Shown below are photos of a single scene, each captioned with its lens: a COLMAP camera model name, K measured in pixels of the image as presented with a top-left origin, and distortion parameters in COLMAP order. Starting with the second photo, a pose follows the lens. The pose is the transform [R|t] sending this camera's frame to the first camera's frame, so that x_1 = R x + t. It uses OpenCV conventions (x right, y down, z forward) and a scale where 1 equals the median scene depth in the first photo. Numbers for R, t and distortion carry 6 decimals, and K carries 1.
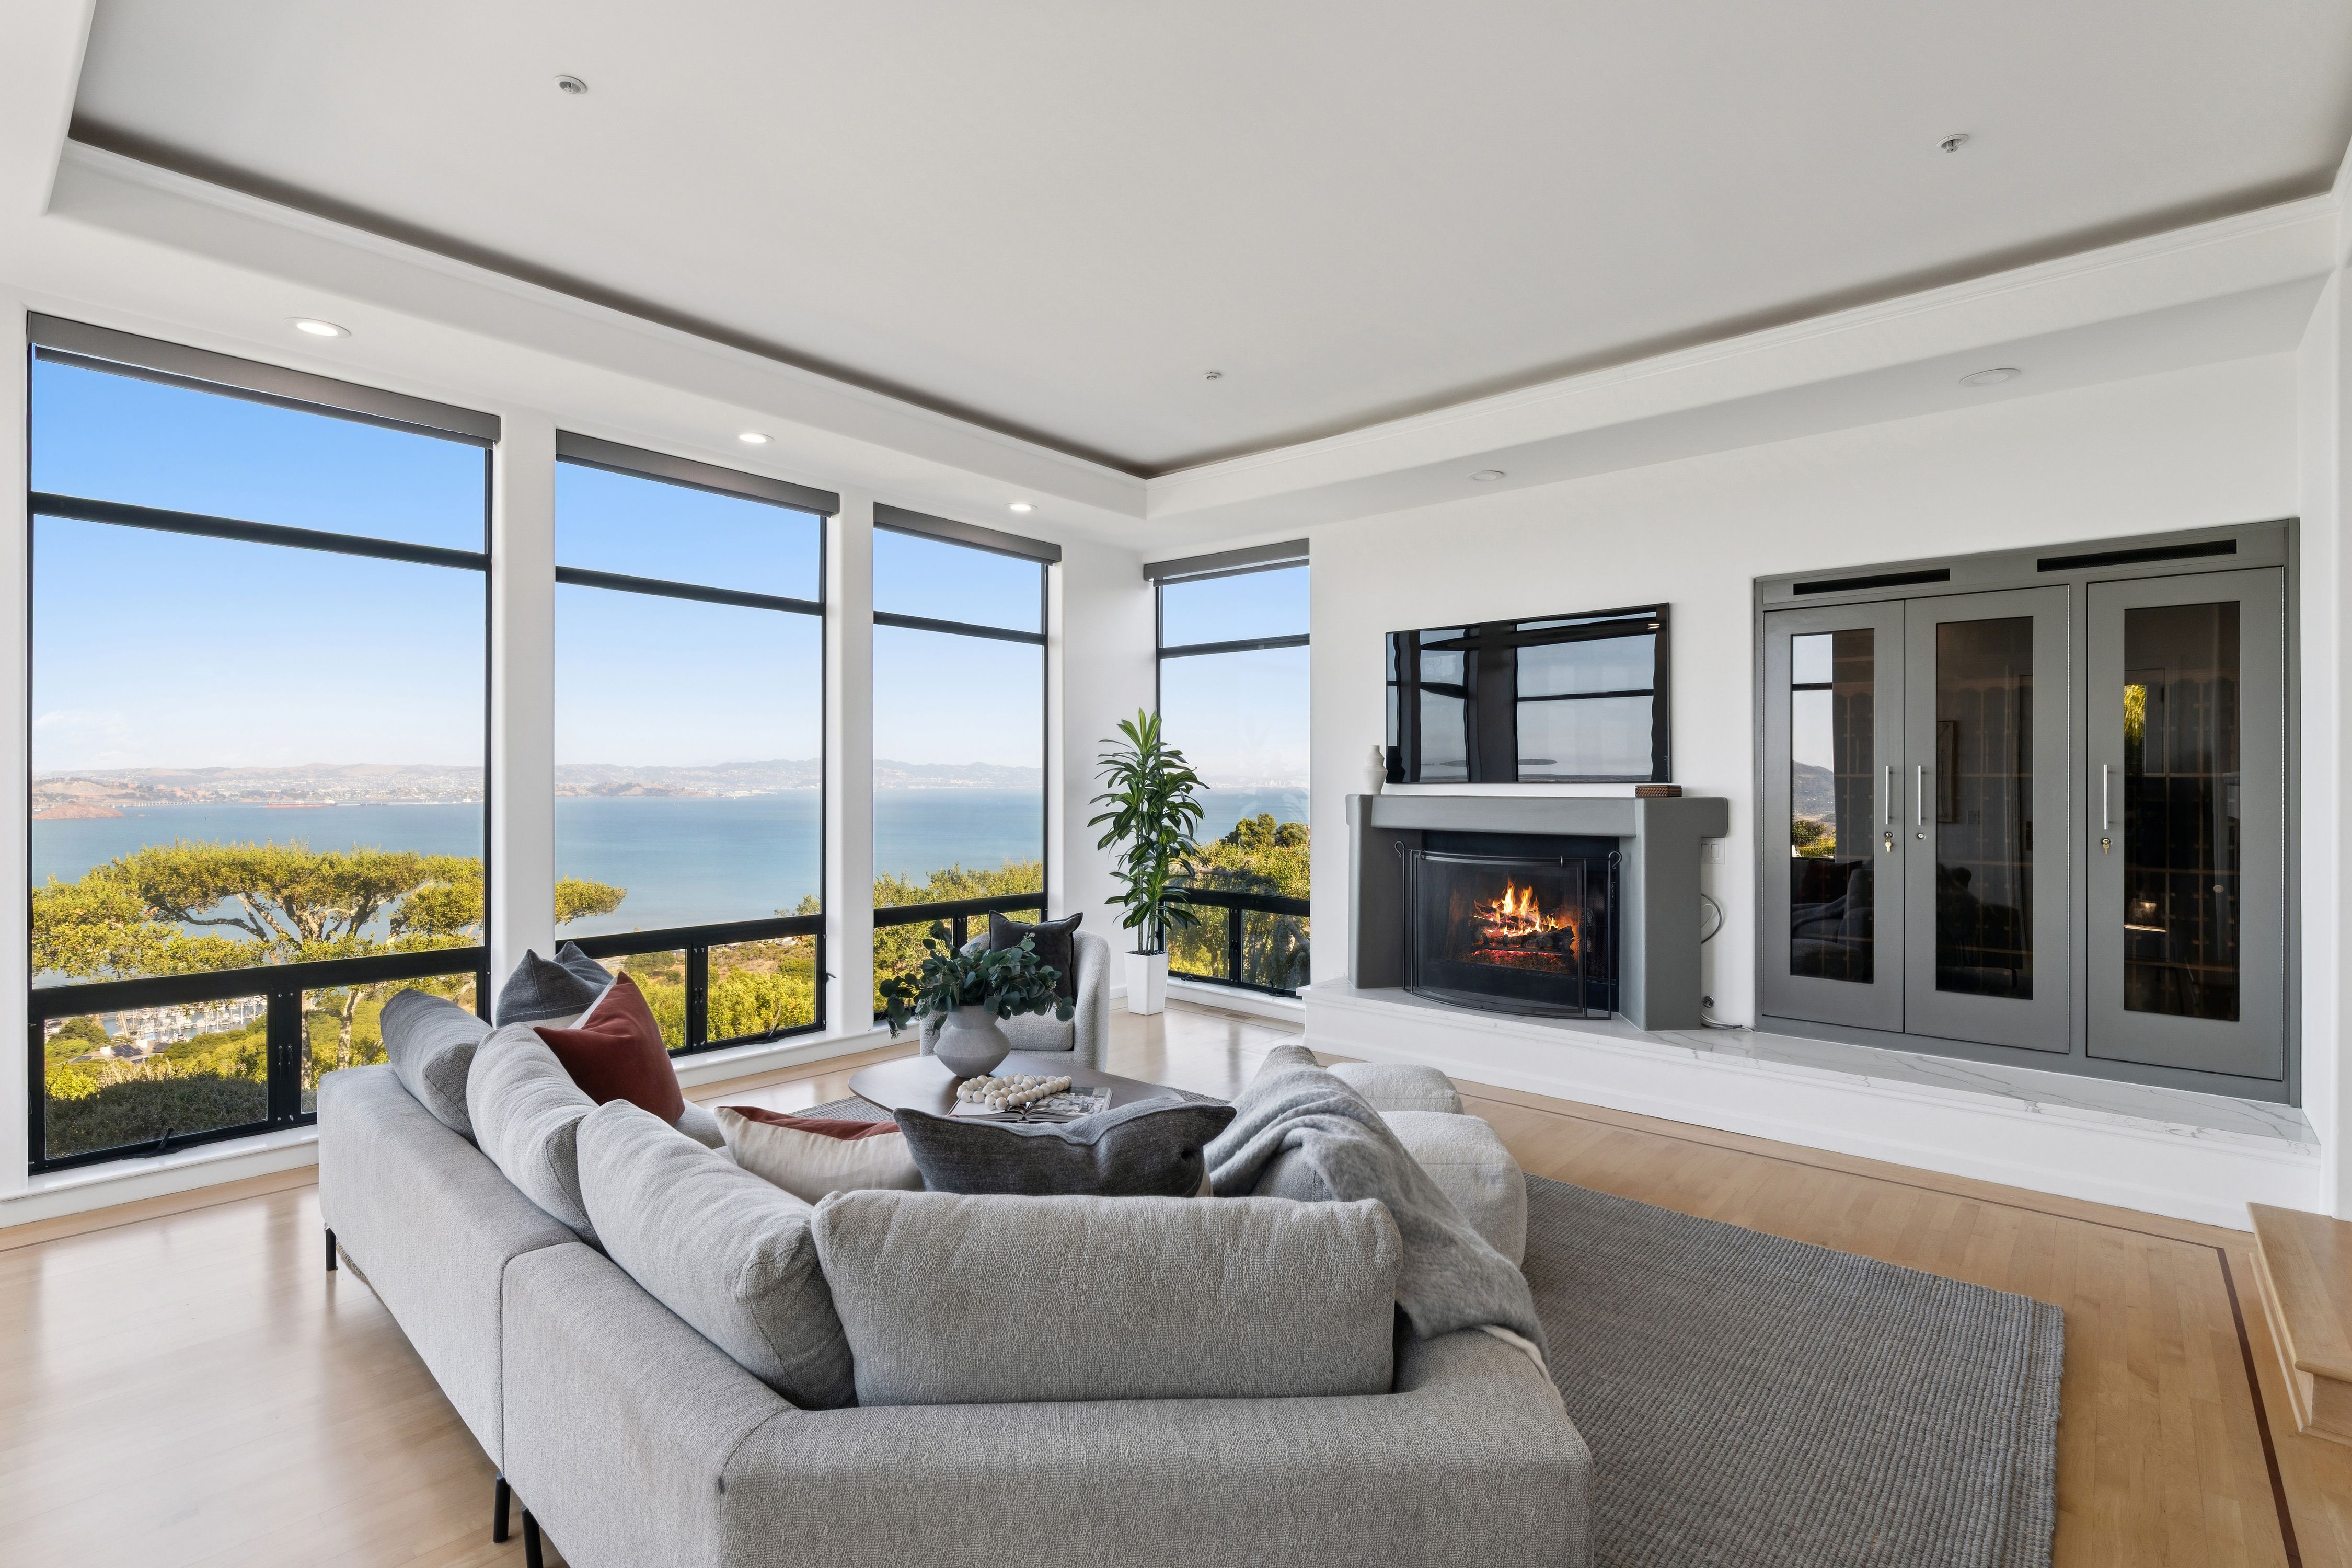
lens RADIAL K [[1095.5, 0, 1180.0], [0, 1095.5, 774.4], [0, 0, 1]] dist [0.000320, 0.000975]
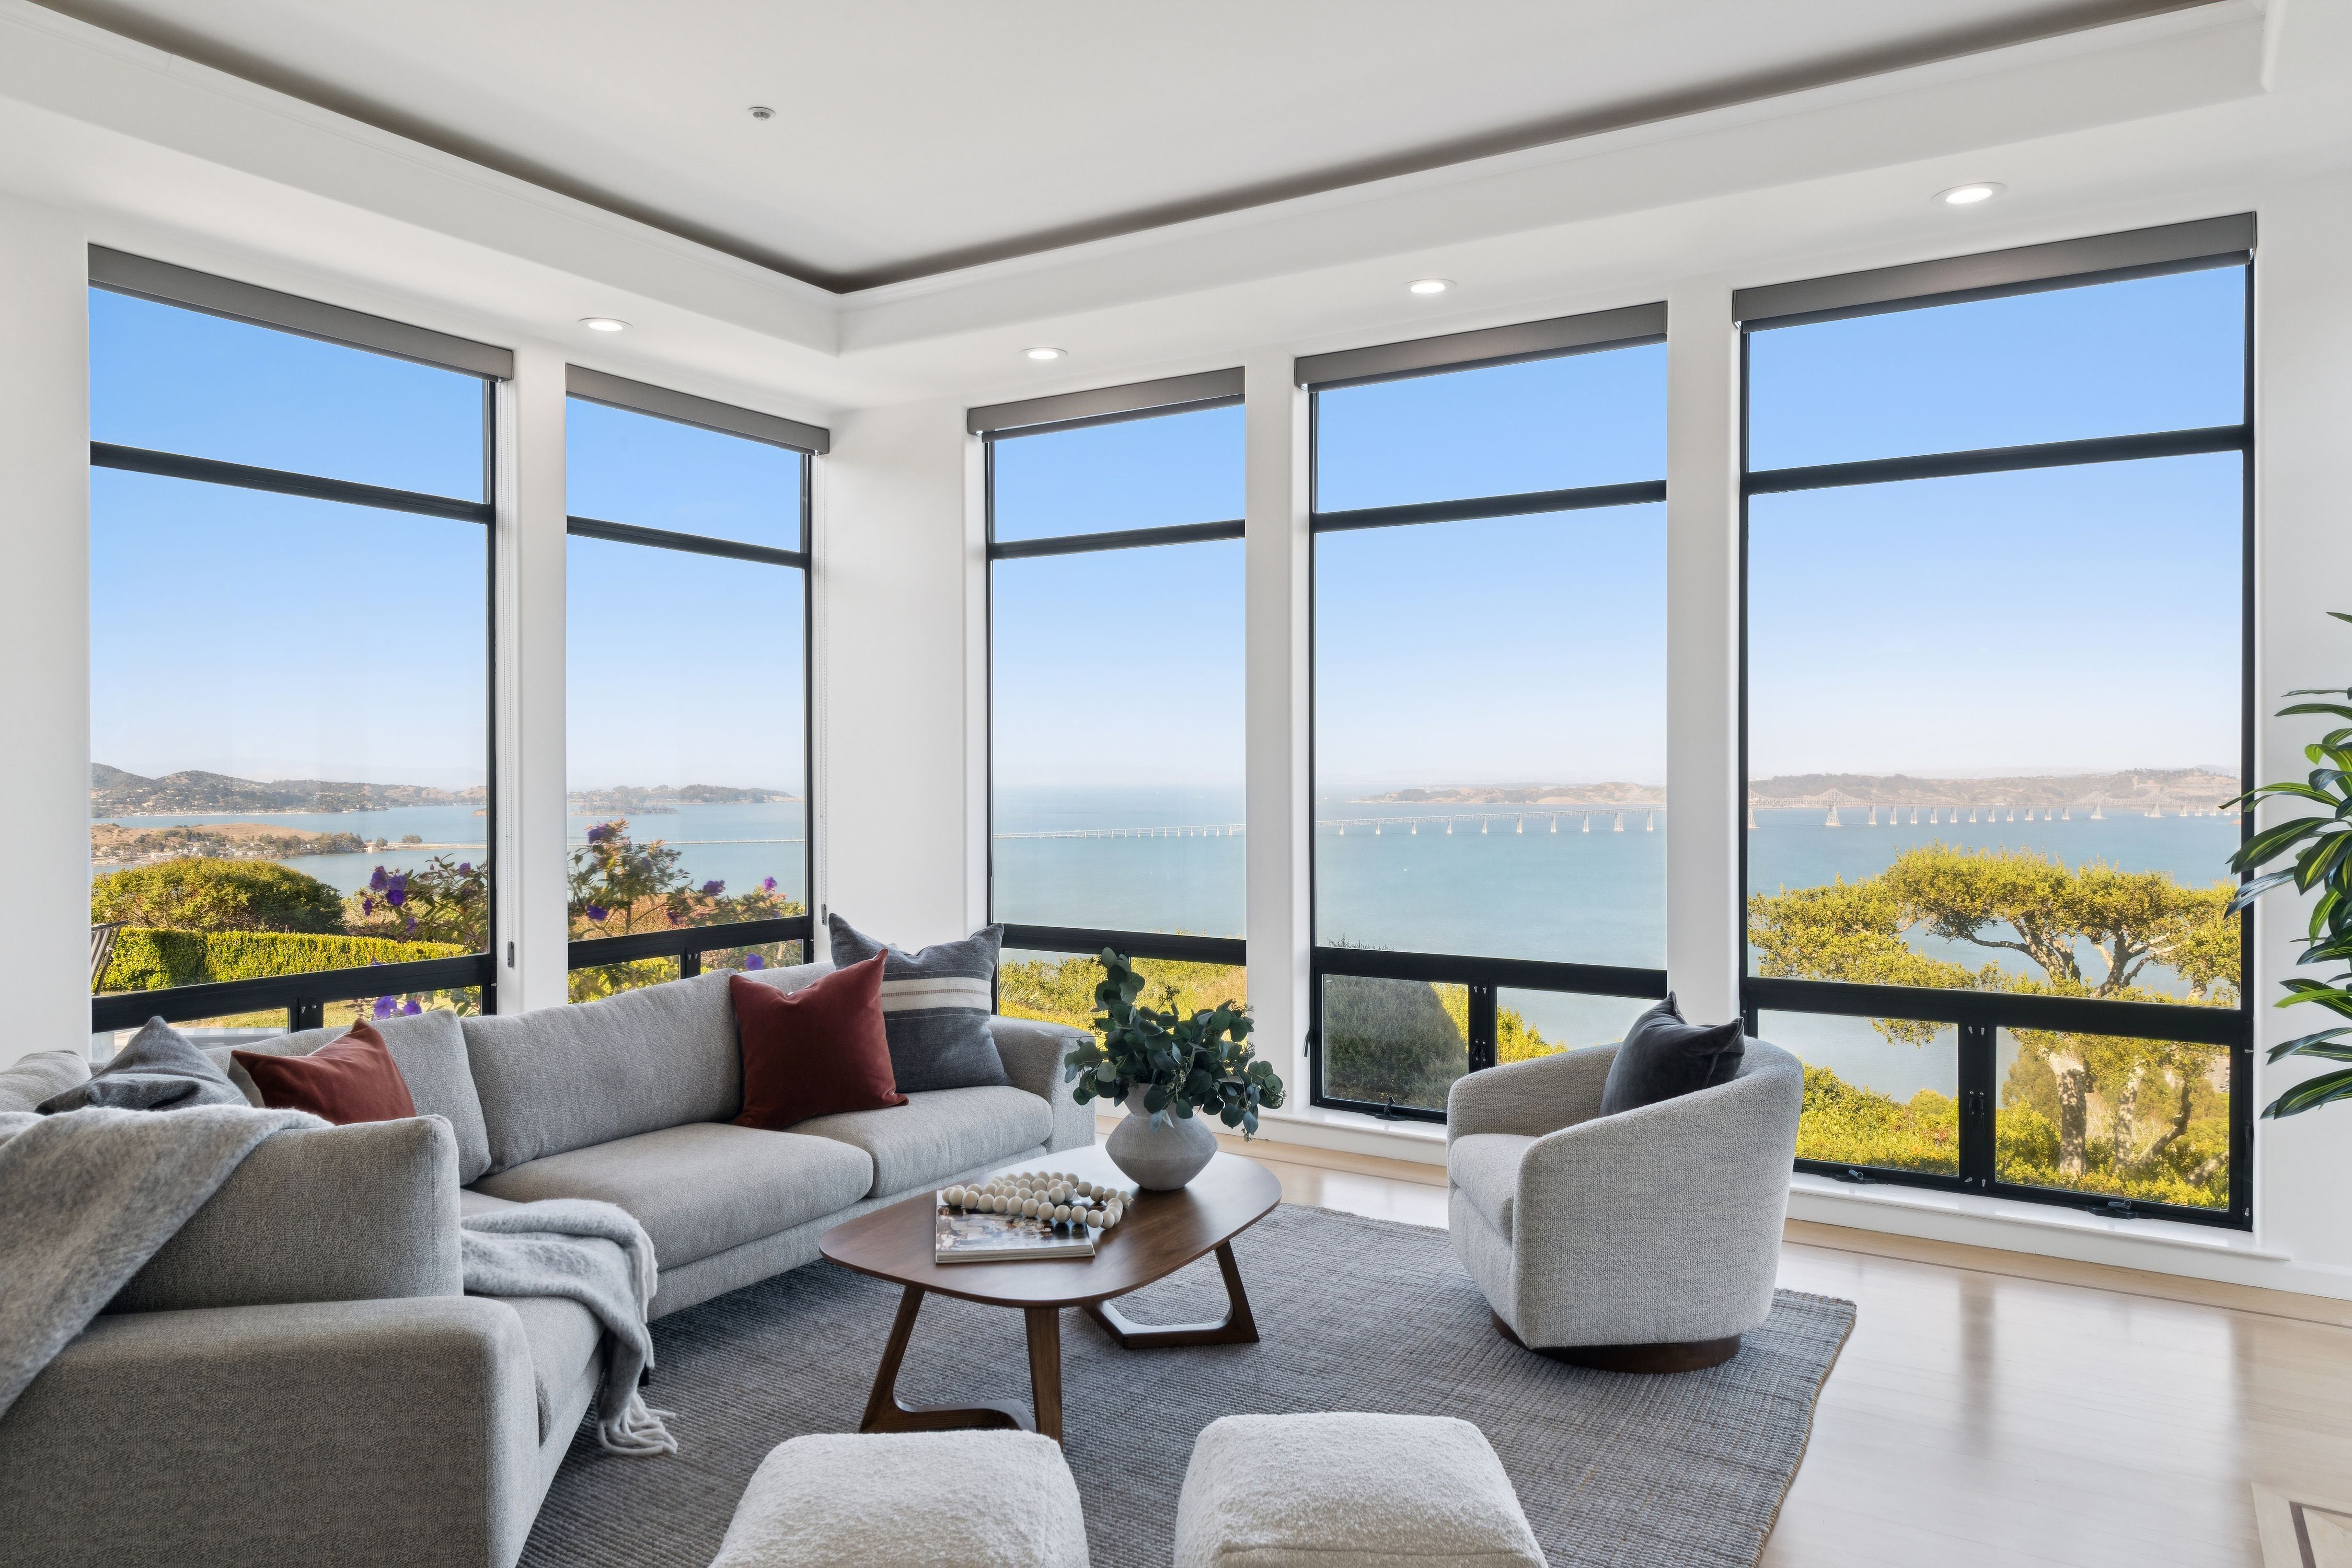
lens RADIAL K [[1570.8, 0, 1178.8], [0, 1570.8, 793.4], [0, 0, 1]] dist [-0.006886, 0.006774]
pose [[0.149592, 0.009760, -0.988700, 0.403607], [0.005433, 0.999928, 0.010692, 0.010170], [0.988733, -0.006972, 0.149528, 0.452041]]
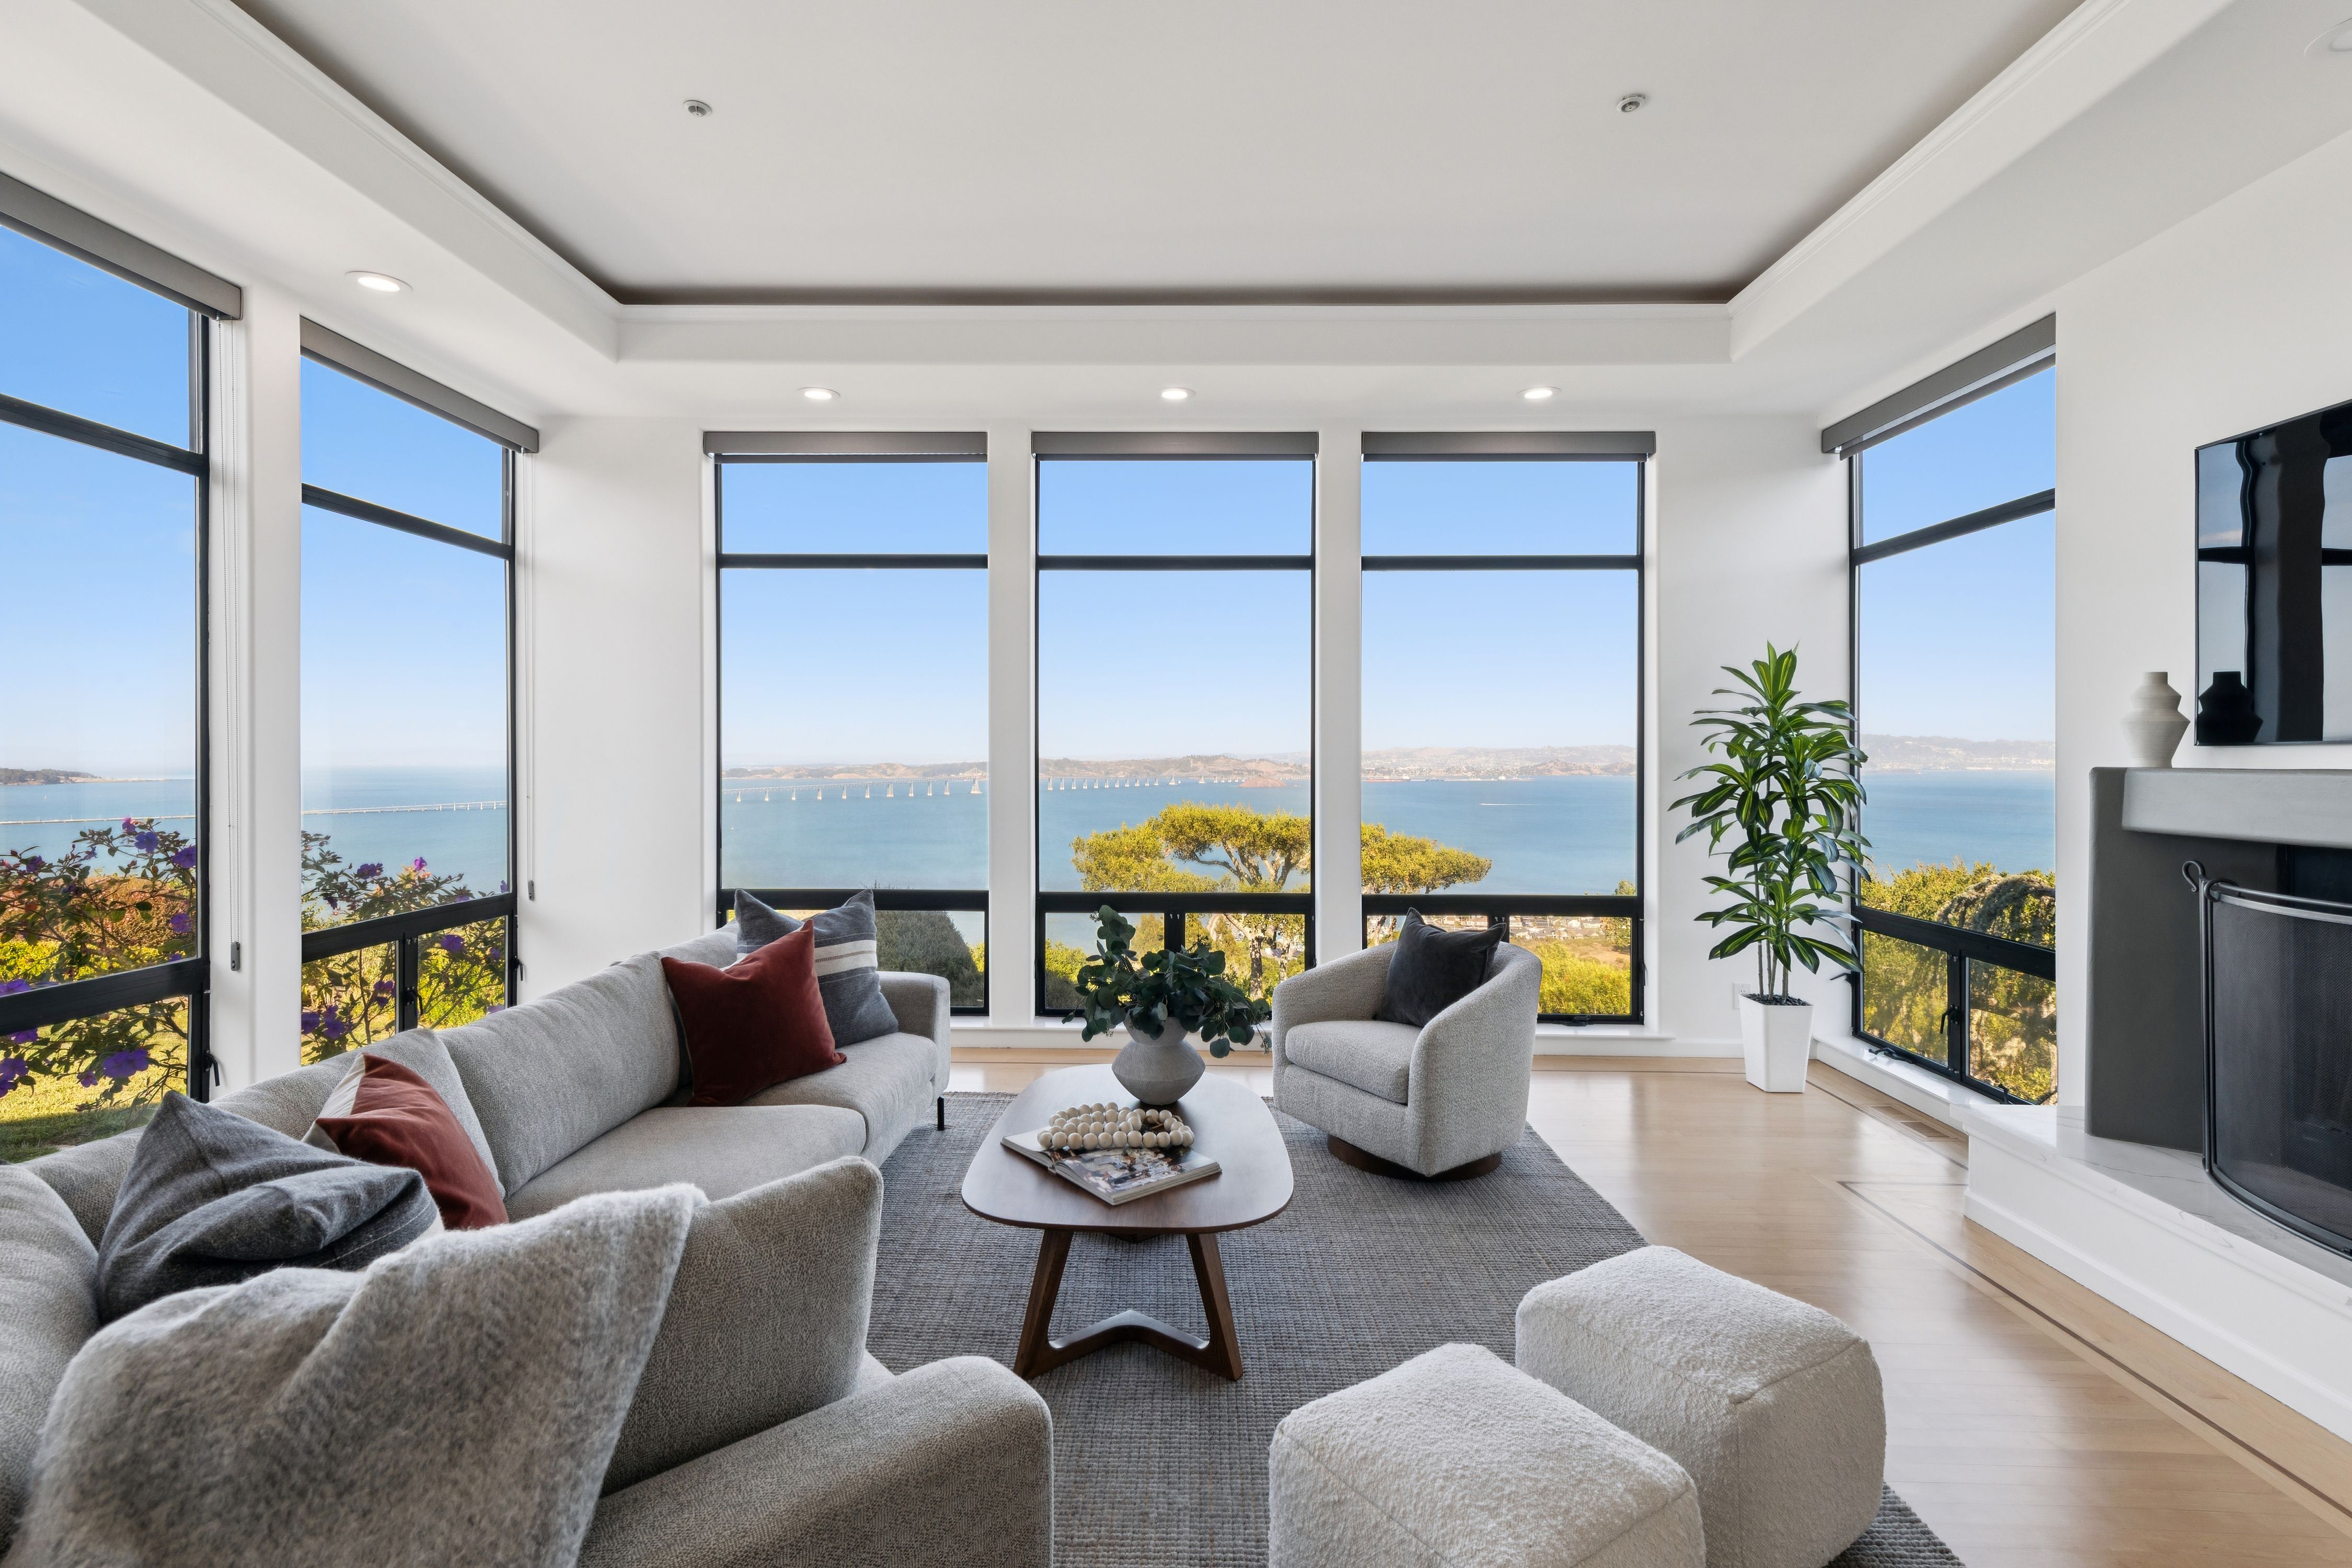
lens RADIAL K [[1095.5, 0, 1174.2], [0, 1095.5, 764.8], [0, 0, 1]] dist [0.000320, 0.000975]
pose [[0.637682, 0.003704, -0.770291, 0.232969], [0.003978, 0.999959, 0.008101, 0.008588], [0.770289, -0.008230, 0.637641, 0.254717]]
